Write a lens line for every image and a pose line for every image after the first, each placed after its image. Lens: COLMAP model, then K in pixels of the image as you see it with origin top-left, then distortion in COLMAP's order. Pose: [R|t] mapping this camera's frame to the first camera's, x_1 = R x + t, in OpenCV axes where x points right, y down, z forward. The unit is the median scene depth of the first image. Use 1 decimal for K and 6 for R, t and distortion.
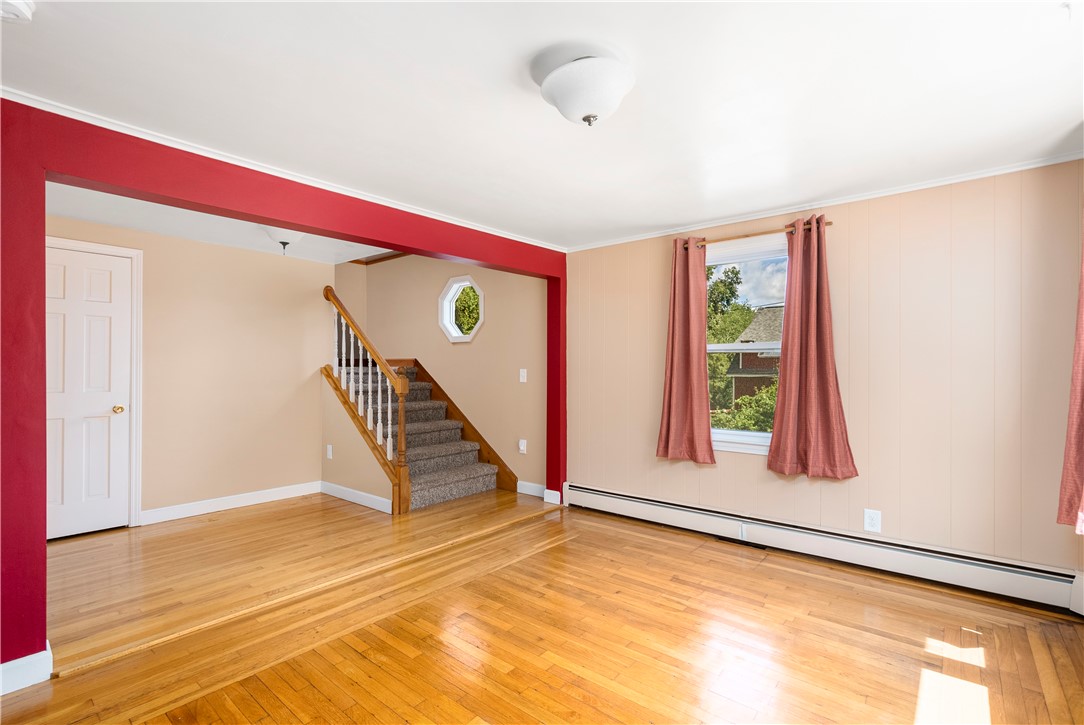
lens RADIAL K [[502.9, 0, 529.5], [0, 502.9, 366.0], [0, 0, 1]] dist [-0.001288, -0.000089]
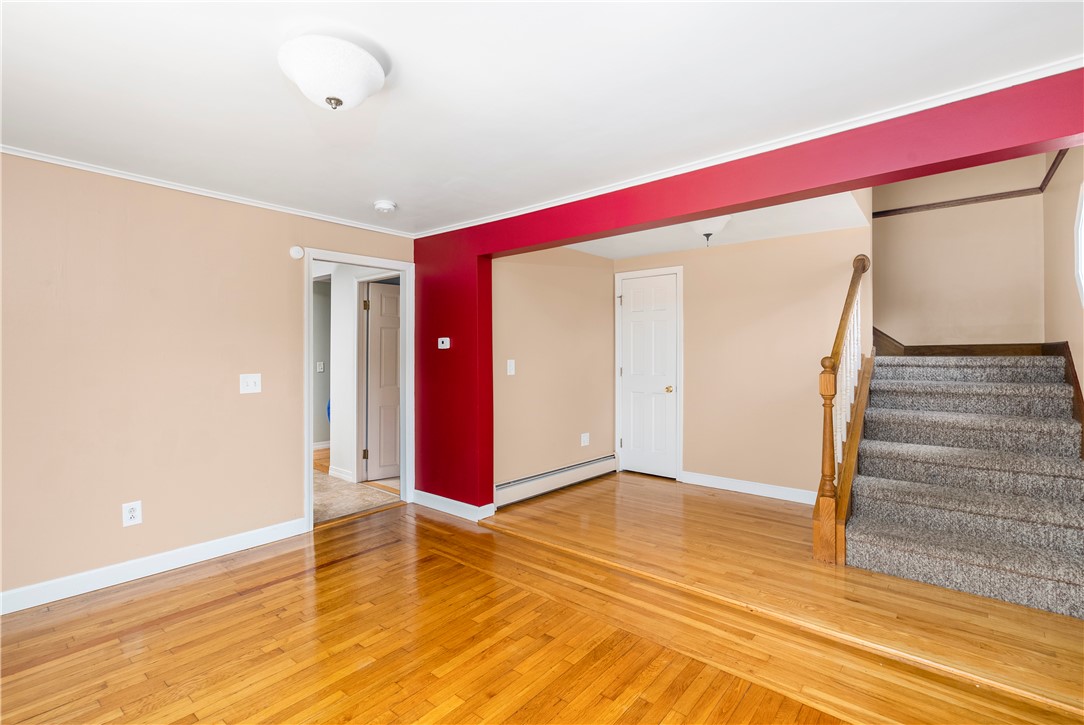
lens RADIAL K [[498.7, 0, 538.6], [0, 498.7, 347.6], [0, 0, 1]] dist [-0.004051, -0.000402]
pose [[0.009712, -0.018078, -0.999789, 0.677446], [0.007328, 0.999811, -0.018008, -0.003121], [0.999926, -0.007151, 0.009843, 0.867969]]
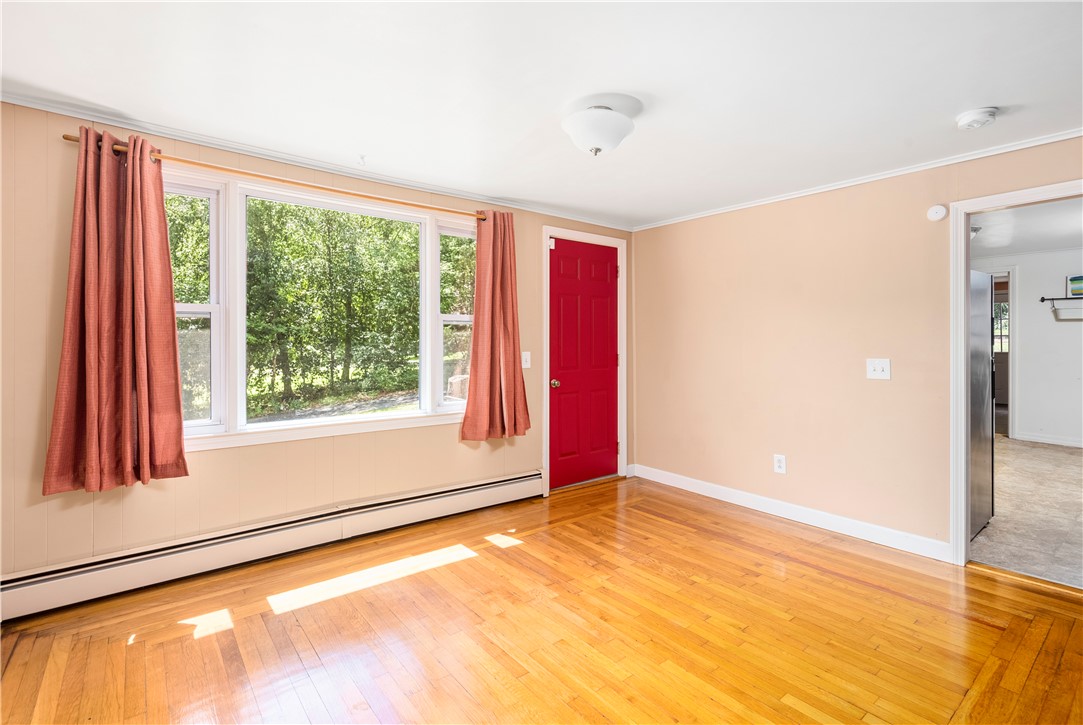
lens RADIAL K [[498.2, 0, 538.1], [0, 498.2, 347.6], [0, 0, 1]] dist [-0.004051, -0.000402]
pose [[-0.983316, -0.008334, 0.181716, 0.022262], [-0.006369, 0.999915, 0.011391, 0.000608], [-0.181795, 0.010044, -0.983285, 1.426097]]
